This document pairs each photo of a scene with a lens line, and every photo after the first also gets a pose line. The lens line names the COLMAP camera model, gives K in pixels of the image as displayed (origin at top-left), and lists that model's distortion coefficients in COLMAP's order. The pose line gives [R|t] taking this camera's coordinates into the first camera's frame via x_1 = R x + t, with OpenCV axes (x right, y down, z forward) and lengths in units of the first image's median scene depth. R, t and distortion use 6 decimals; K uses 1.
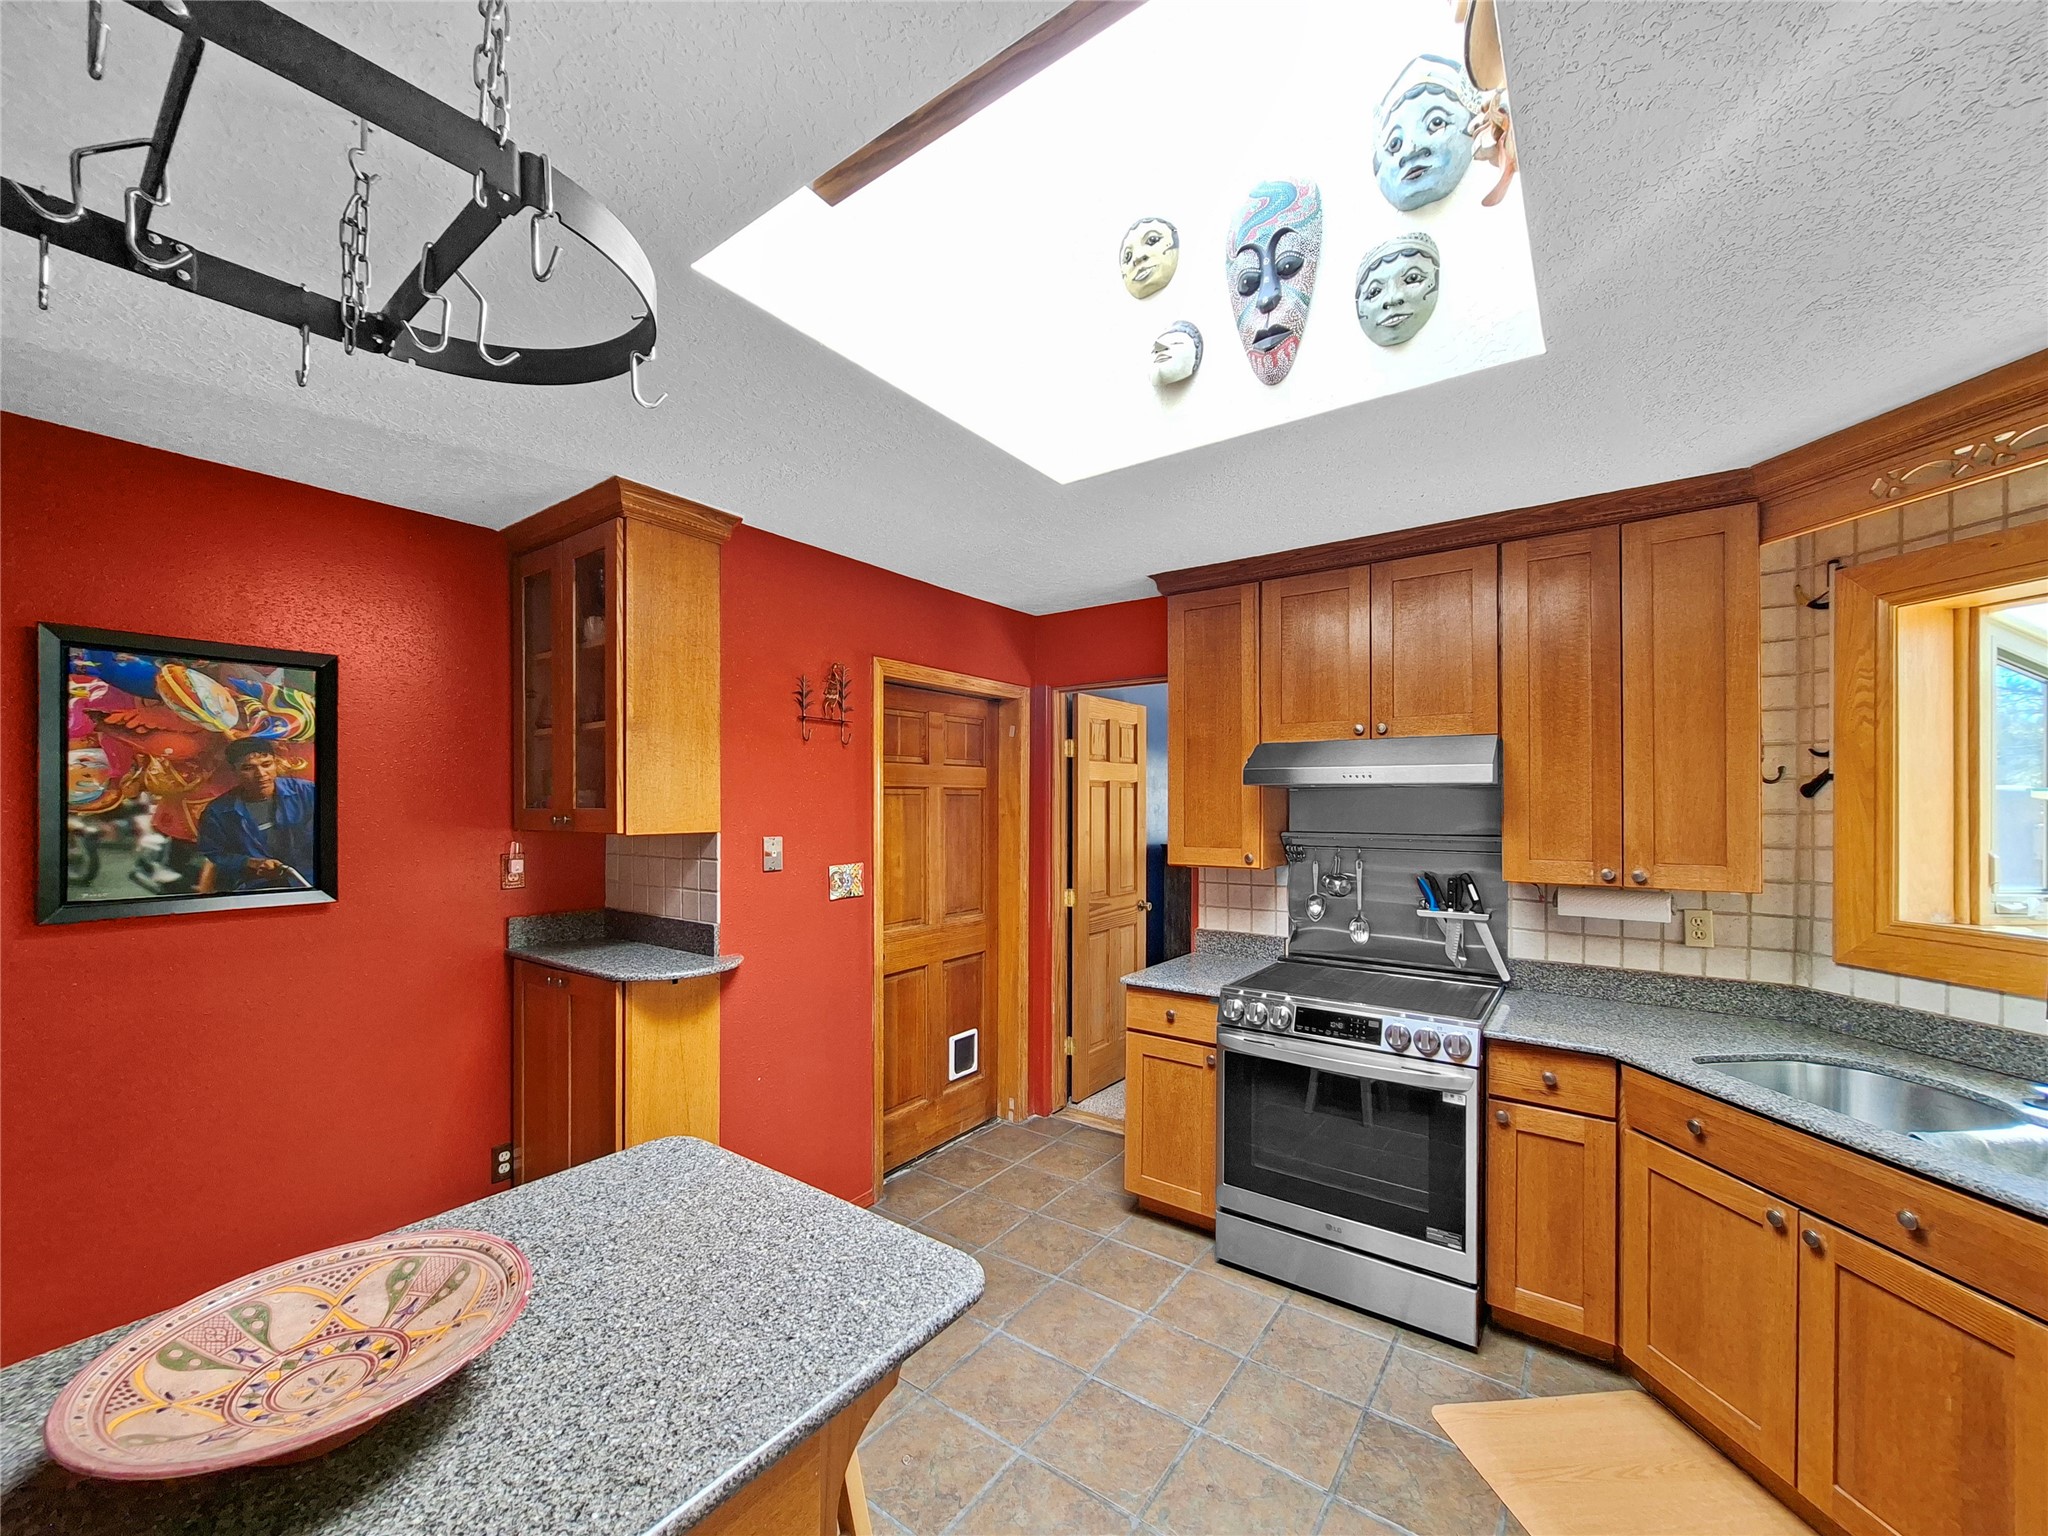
lens RADIAL K [[816.1, 0, 1023.9], [0, 816.1, 783.3], [0, 0, 1]] dist [0.003265, 0.000111]
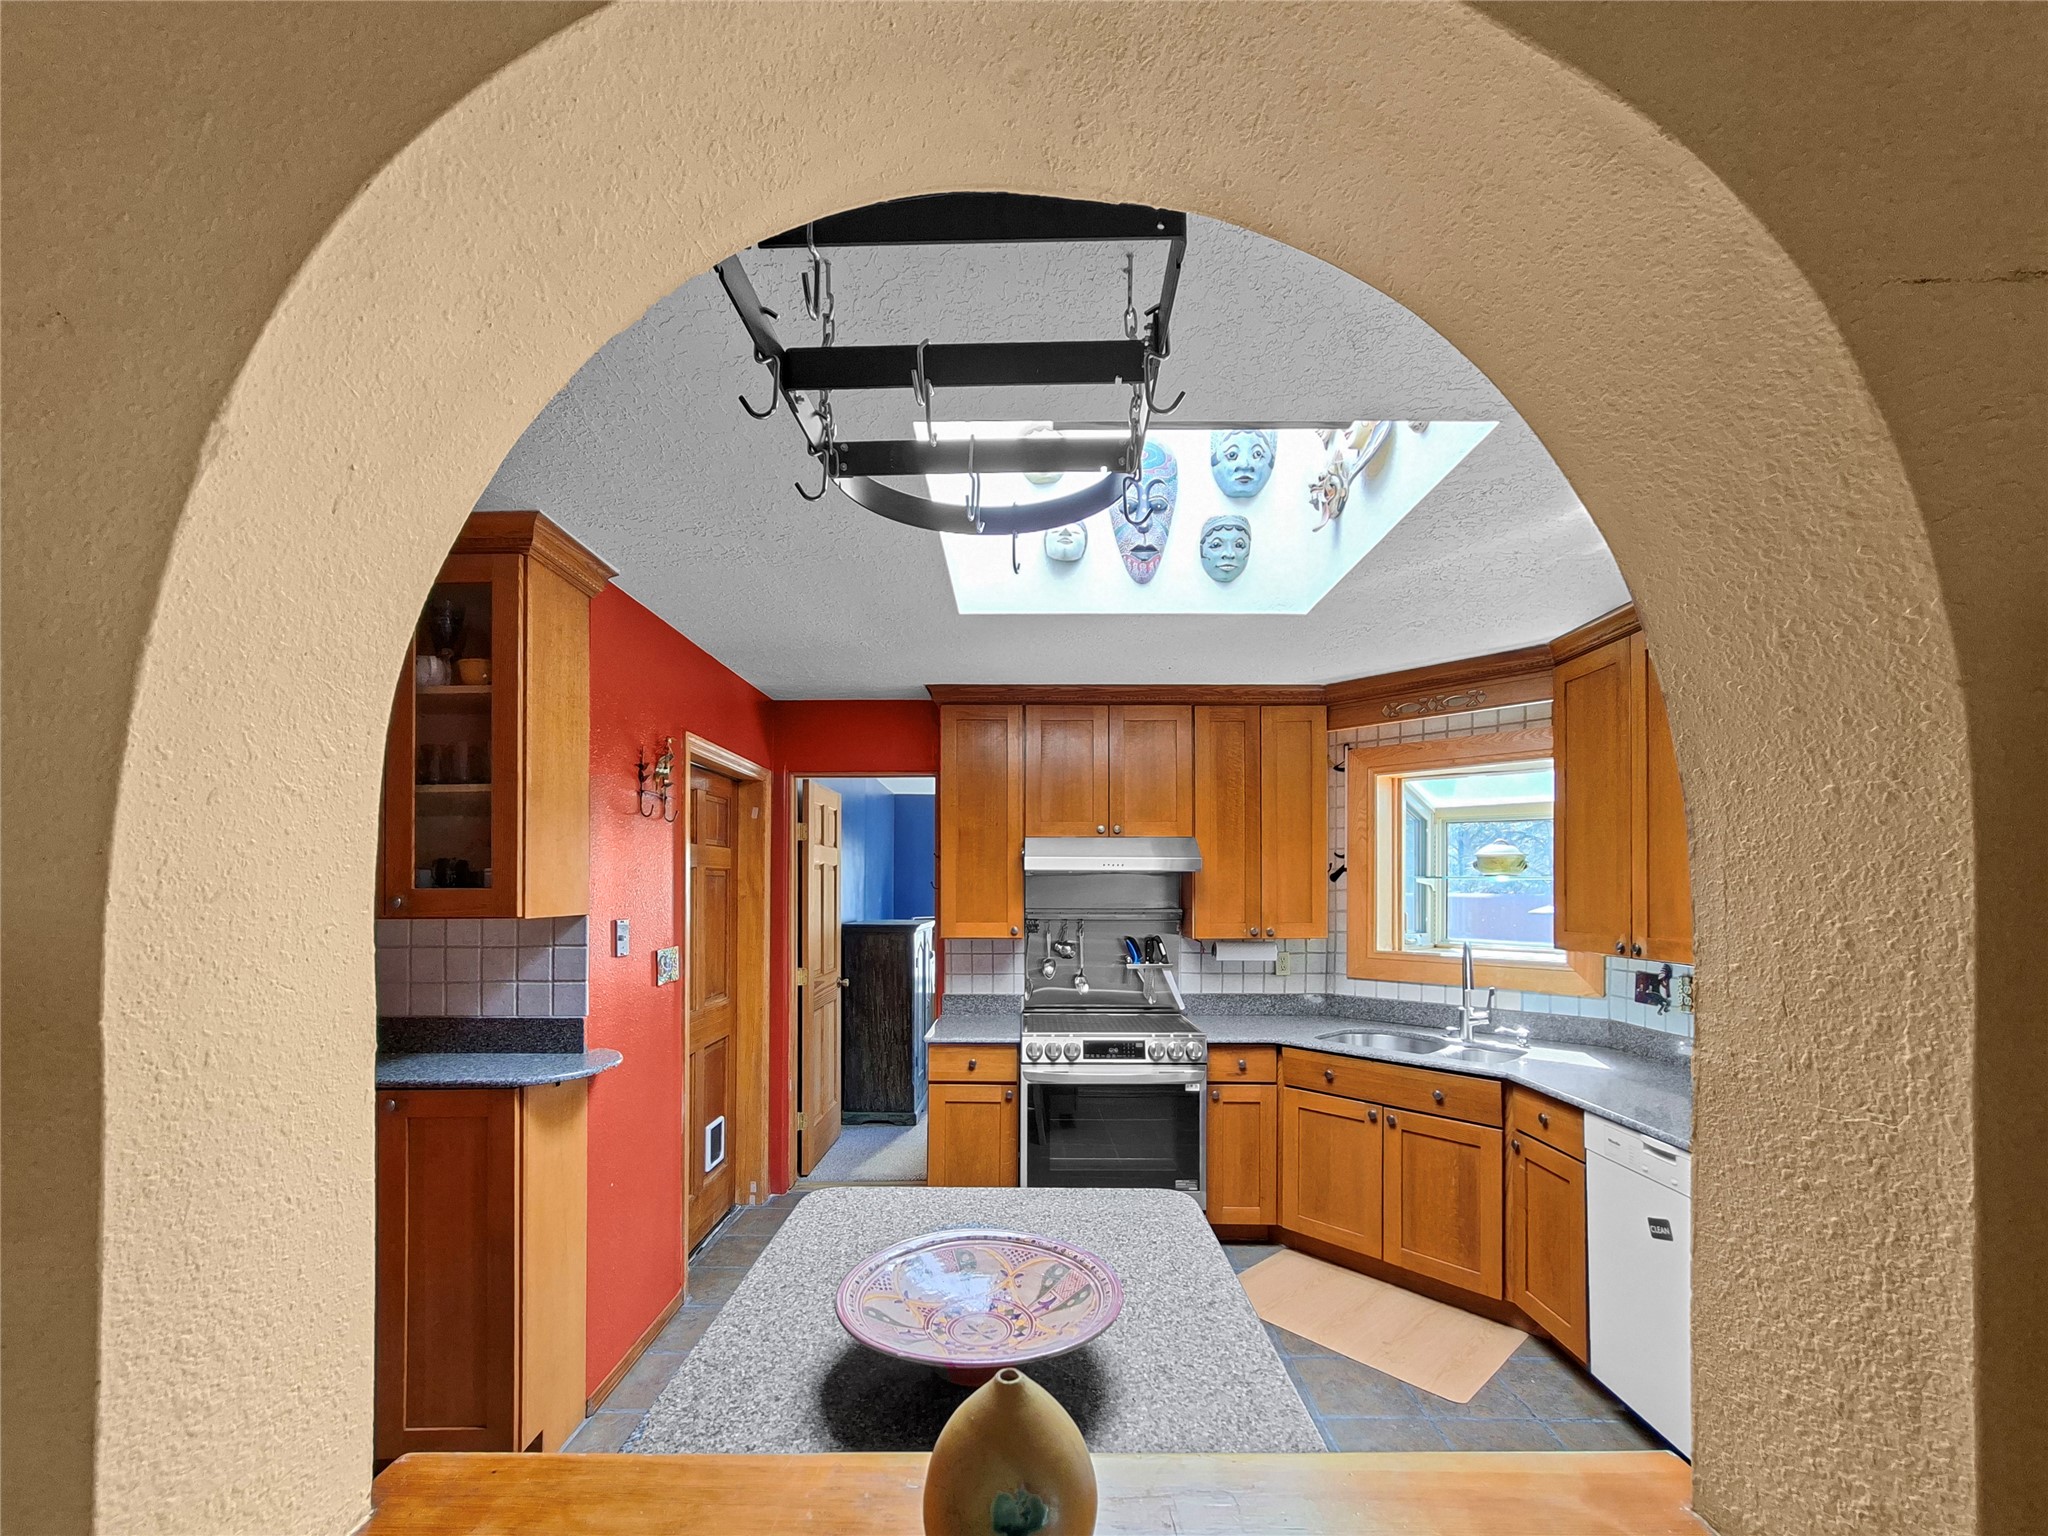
lens RADIAL K [[816.1, 0, 1059.4], [0, 816.1, 863.1], [0, 0, 1]] dist [0.003265, 0.000111]
pose [[0.812148, 0.017302, 0.583195, -0.488844], [-0.014724, 0.999850, -0.009160, 0.002524], [-0.583266, -0.001148, 0.812281, -0.040563]]
